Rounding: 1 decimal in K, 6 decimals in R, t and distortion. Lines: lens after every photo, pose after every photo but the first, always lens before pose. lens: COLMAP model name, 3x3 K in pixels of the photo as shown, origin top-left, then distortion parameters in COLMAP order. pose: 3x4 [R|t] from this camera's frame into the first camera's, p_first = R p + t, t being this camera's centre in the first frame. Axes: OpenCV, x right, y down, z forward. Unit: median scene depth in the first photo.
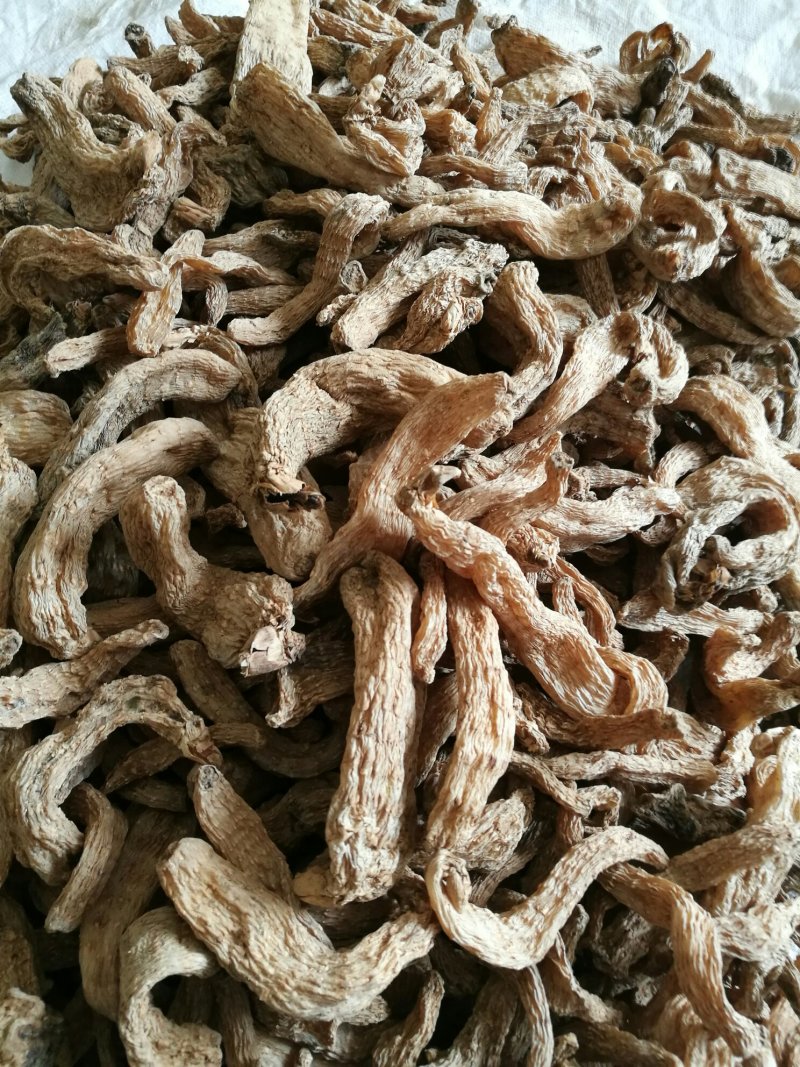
lens RADIAL K [[803.3, 0, 424.7], [0, 803.3, 538.1], [0, 0, 1]] dist [-0.000911, 0.016483]
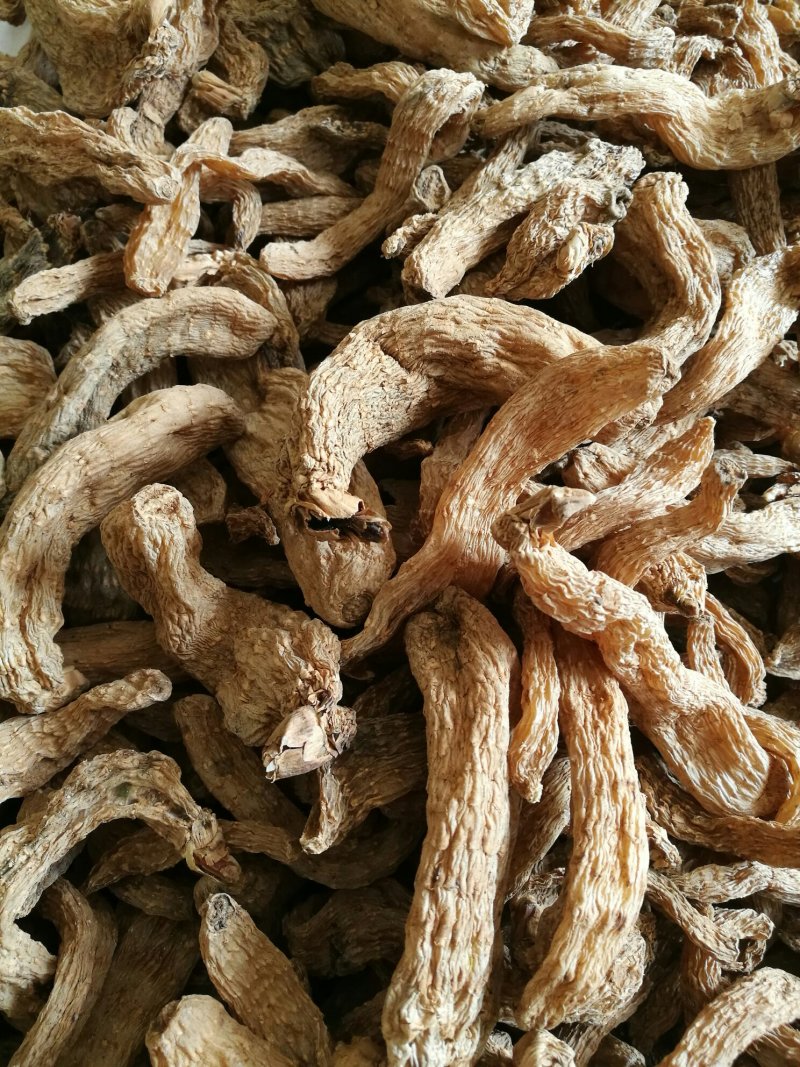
lens RADIAL K [[872.0, 0, 435.1], [0, 872.0, 553.3], [0, 0, 1]] dist [-0.078196, 0.144398]
pose [[0.998282, 0.041284, -0.041589, -0.049922], [-0.036972, 0.994342, 0.099585, -0.092441], [0.045465, -0.097876, 0.994160, 0.234329]]
